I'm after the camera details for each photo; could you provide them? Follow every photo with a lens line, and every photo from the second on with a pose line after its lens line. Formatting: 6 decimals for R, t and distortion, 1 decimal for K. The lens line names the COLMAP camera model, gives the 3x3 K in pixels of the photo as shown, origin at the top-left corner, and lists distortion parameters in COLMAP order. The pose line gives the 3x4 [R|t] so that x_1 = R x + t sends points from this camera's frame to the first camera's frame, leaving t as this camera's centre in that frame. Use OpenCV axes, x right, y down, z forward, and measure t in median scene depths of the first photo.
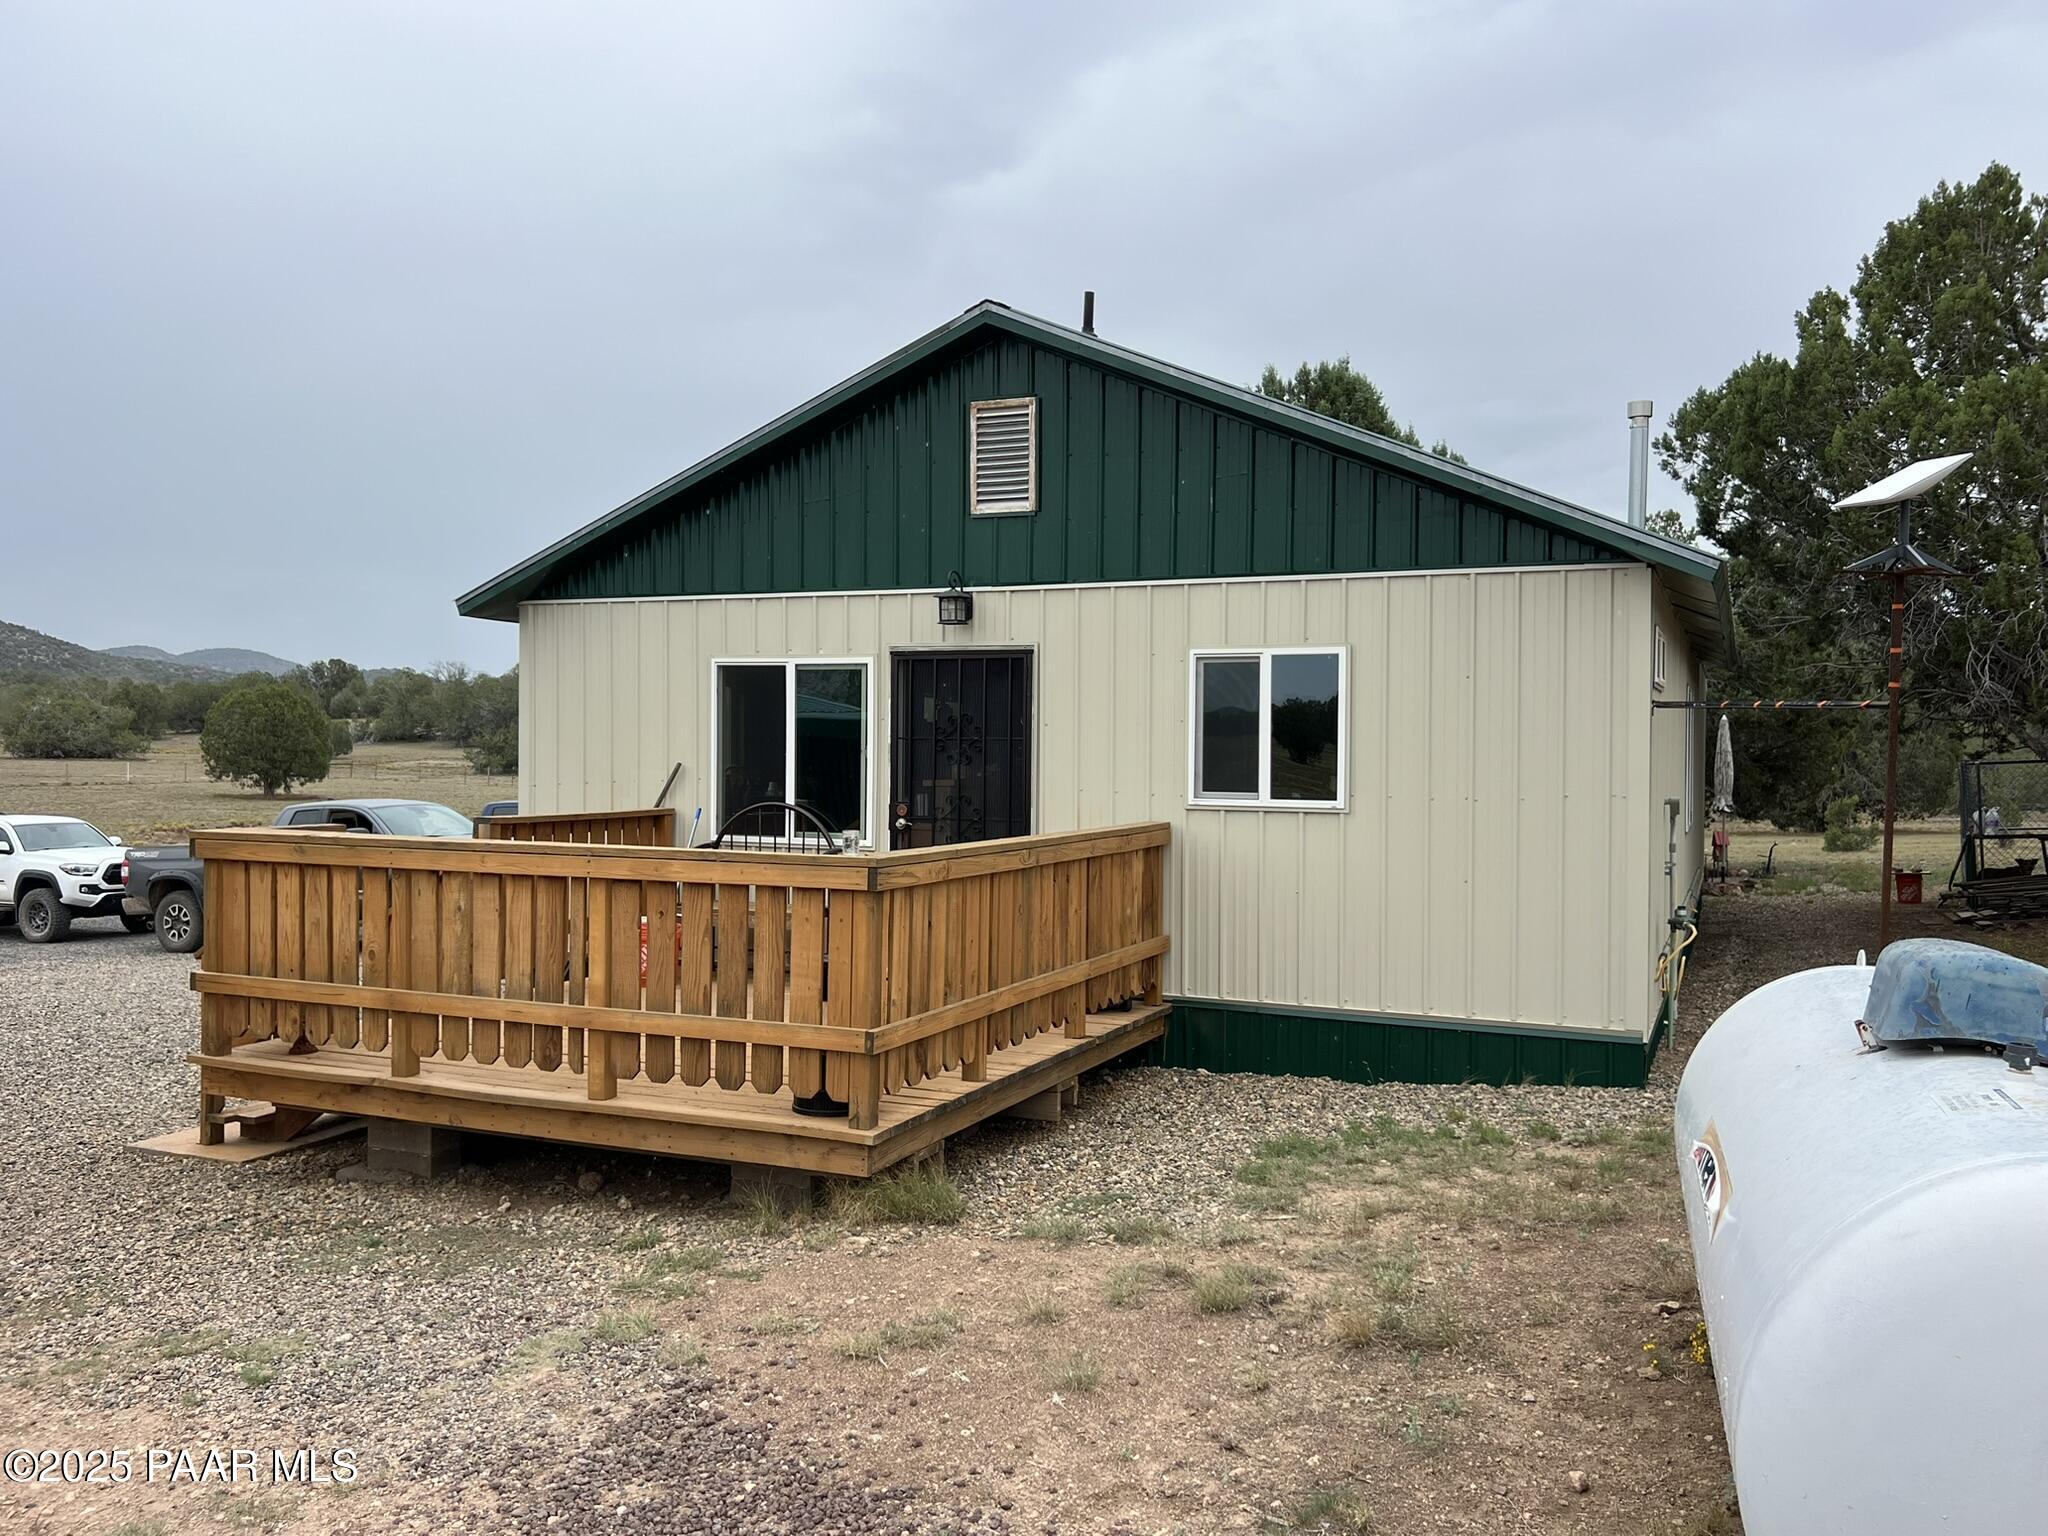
lens RADIAL K [[1610.6, 0, 1018.1], [0, 1610.6, 758.6], [0, 0, 1]] dist [0.013995, -0.005008]
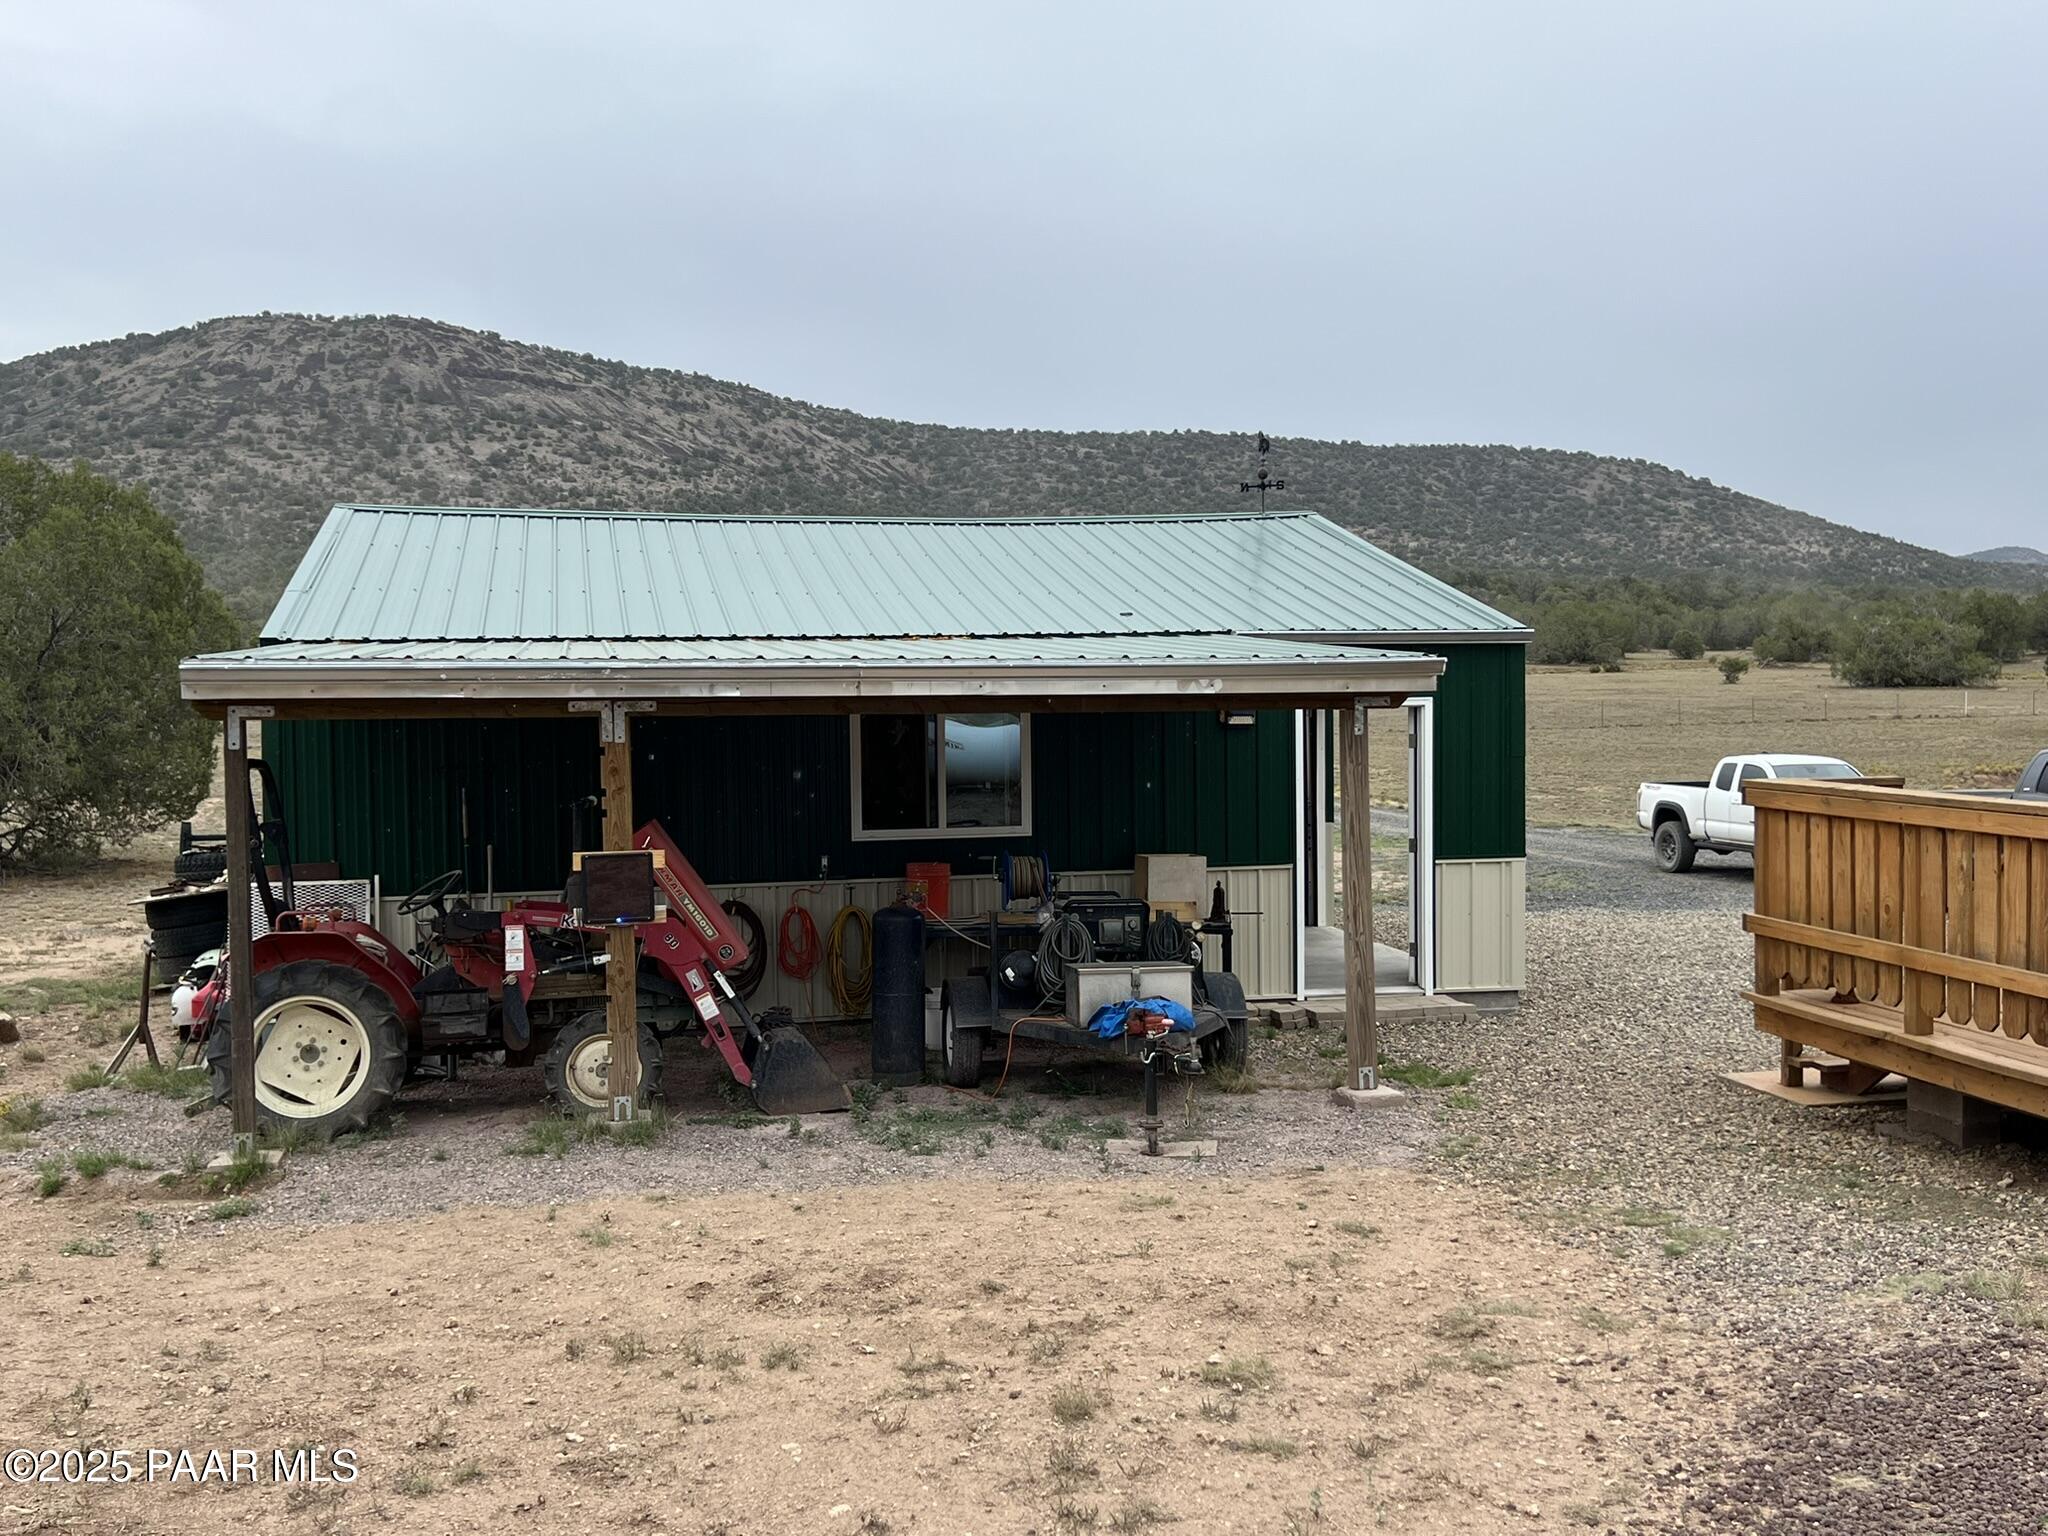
lens RADIAL K [[2029.3, 0, 1025.2], [0, 2029.3, 768.2], [0, 0, 1]] dist [-0.046157, 0.000000]
pose [[0.579772, 0.022458, -0.814469, 0.293977], [0.011691, 0.999288, 0.035876, -0.015566], [0.814695, -0.030322, 0.579096, -0.144188]]
